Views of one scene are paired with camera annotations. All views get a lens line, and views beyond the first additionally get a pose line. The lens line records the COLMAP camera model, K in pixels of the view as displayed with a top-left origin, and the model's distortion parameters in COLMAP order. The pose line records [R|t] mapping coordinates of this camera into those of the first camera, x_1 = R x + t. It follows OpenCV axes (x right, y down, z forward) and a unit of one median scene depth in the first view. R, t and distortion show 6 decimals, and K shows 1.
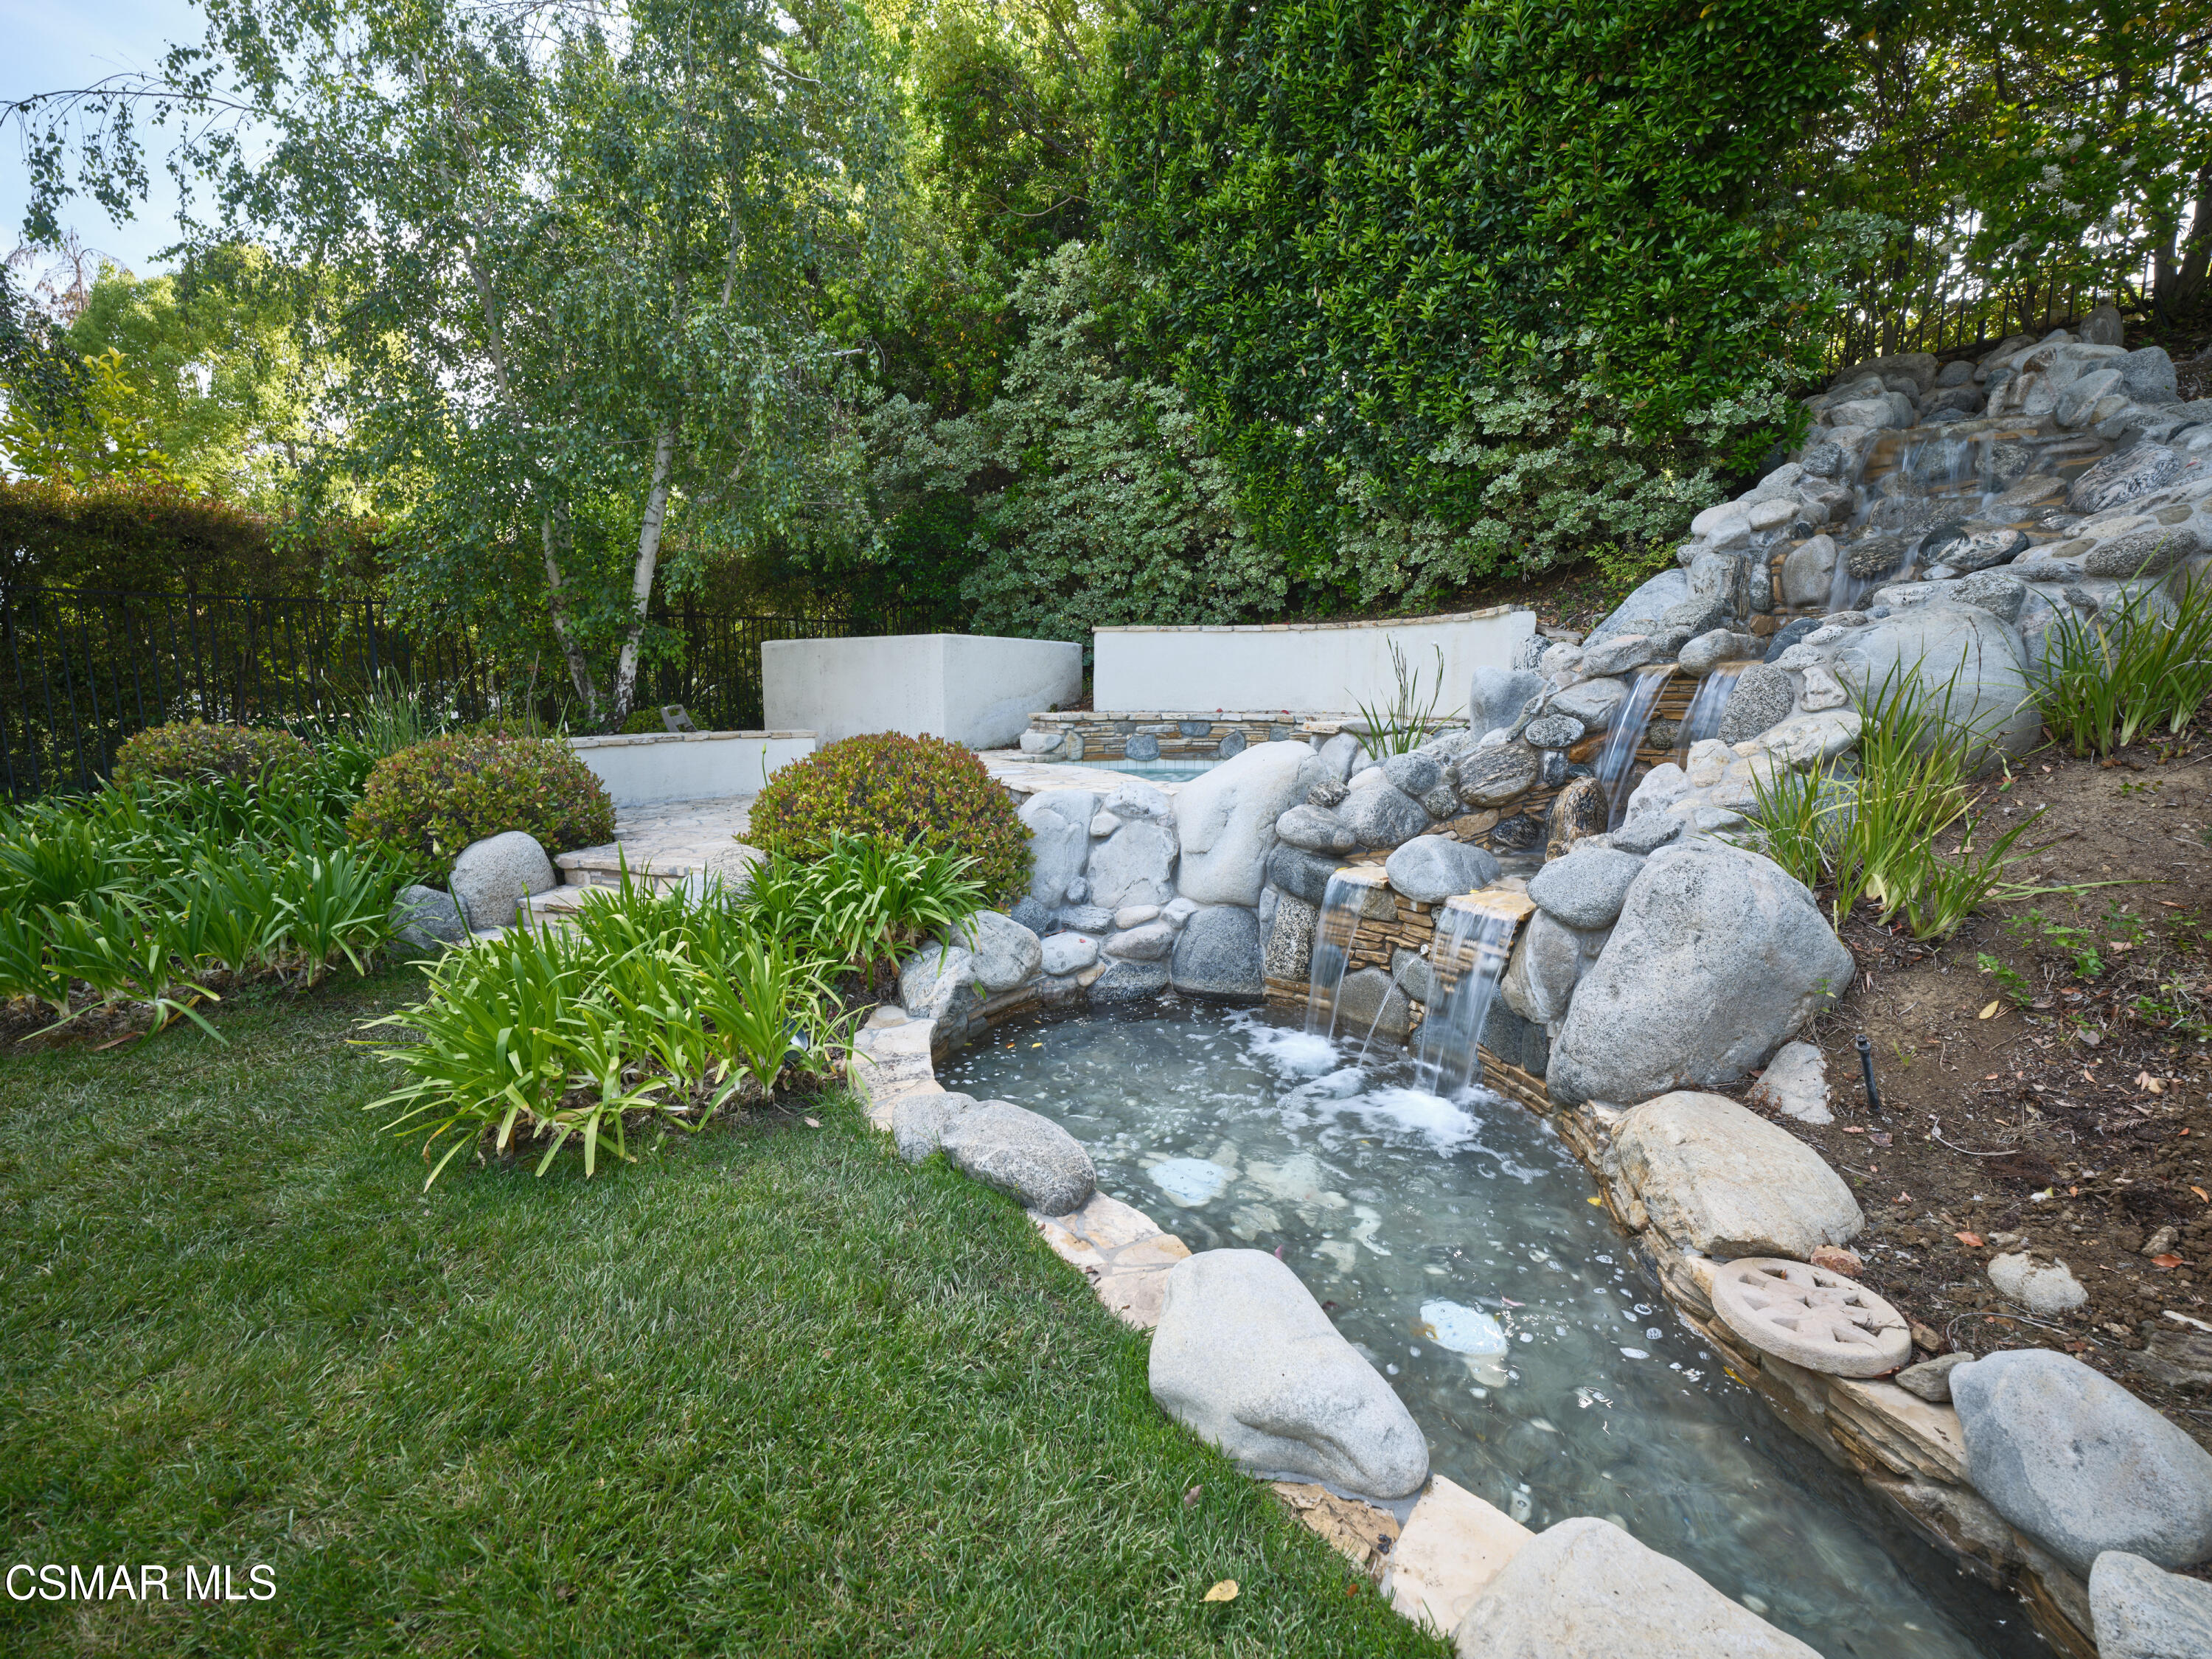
lens RADIAL K [[995.6, 0, 1106.0], [0, 995.6, 829.5], [0, 0, 1]] dist [-0.000513, -0.000113]
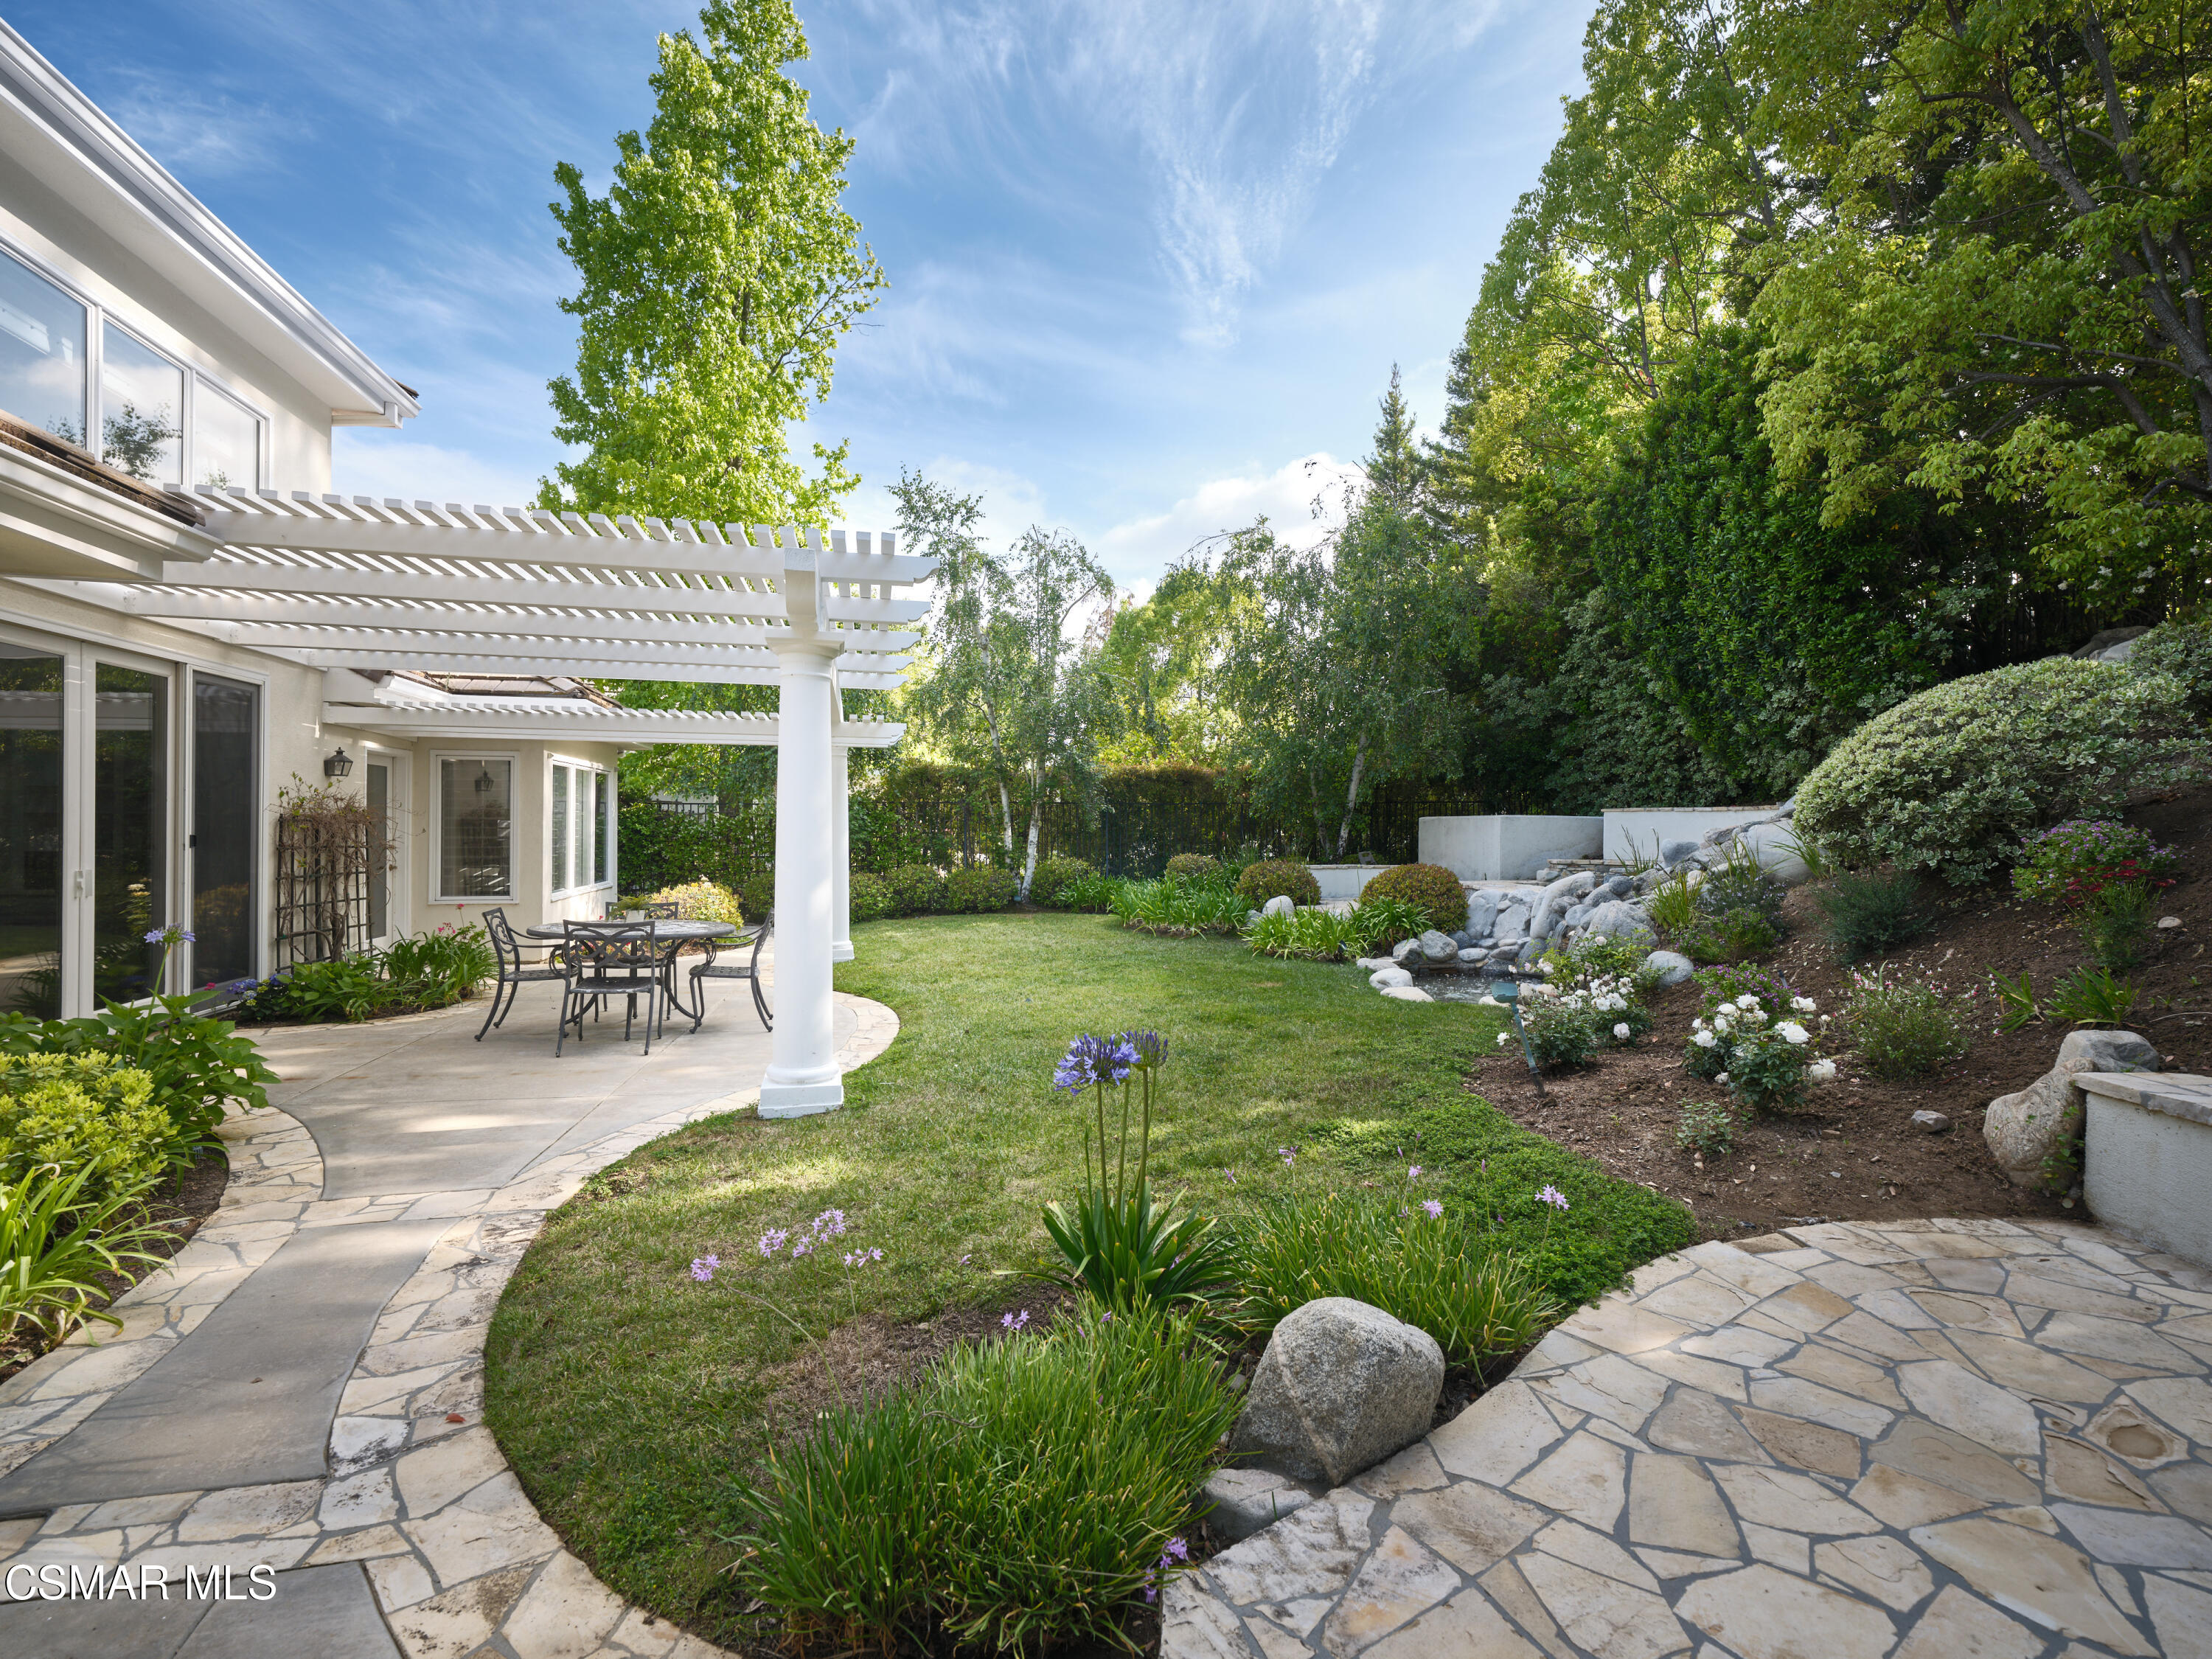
lens RADIAL K [[995.6, 0, 1106.0], [0, 995.6, 829.5], [0, 0, 1]] dist [-0.000513, -0.000113]
pose [[0.734674, 0.001715, -0.678418, 0.949892], [-0.102559, 0.988785, -0.108564, 0.178467], [0.670623, 0.149337, 0.726611, -1.414006]]
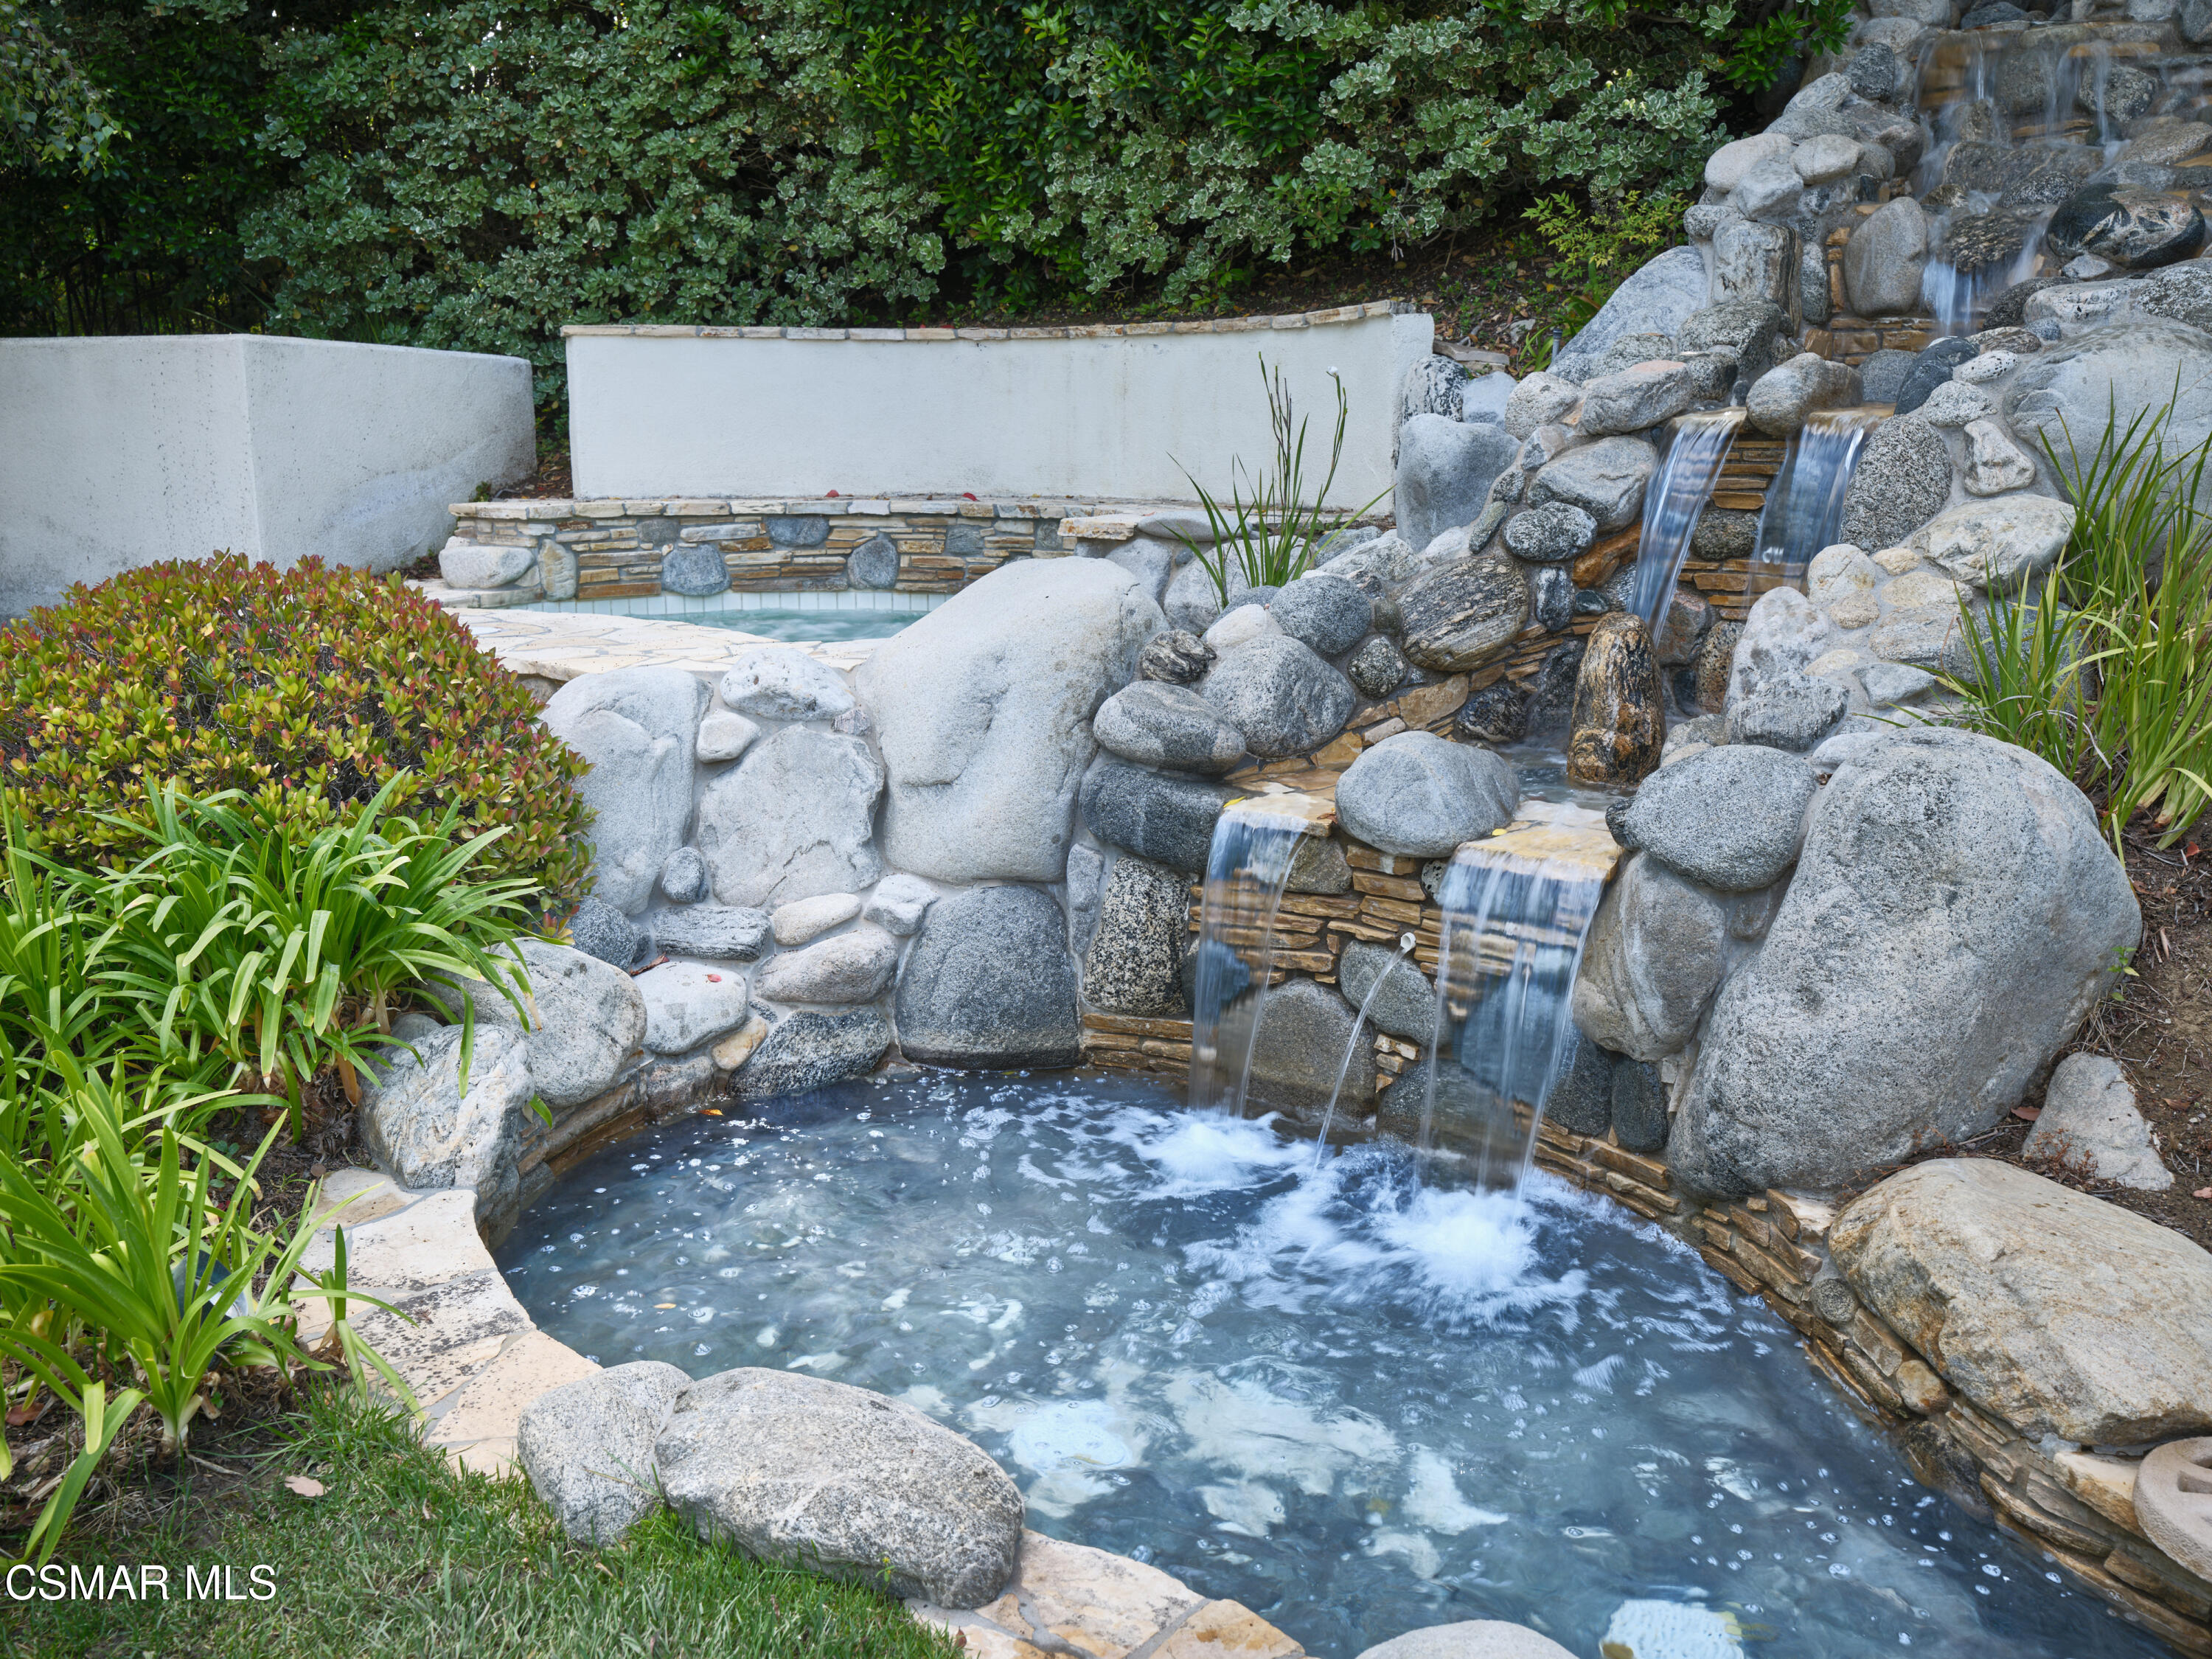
lens RADIAL K [[1805.8, 0, 1106.0], [0, 1805.8, 829.5], [0, 0, 1]] dist [0.000055, -0.002535]
pose [[0.943771, -0.069711, 0.323166, -0.124154], [0.047262, 0.995925, 0.076810, -0.020256], [-0.327204, -0.057218, 0.943220, 0.101738]]
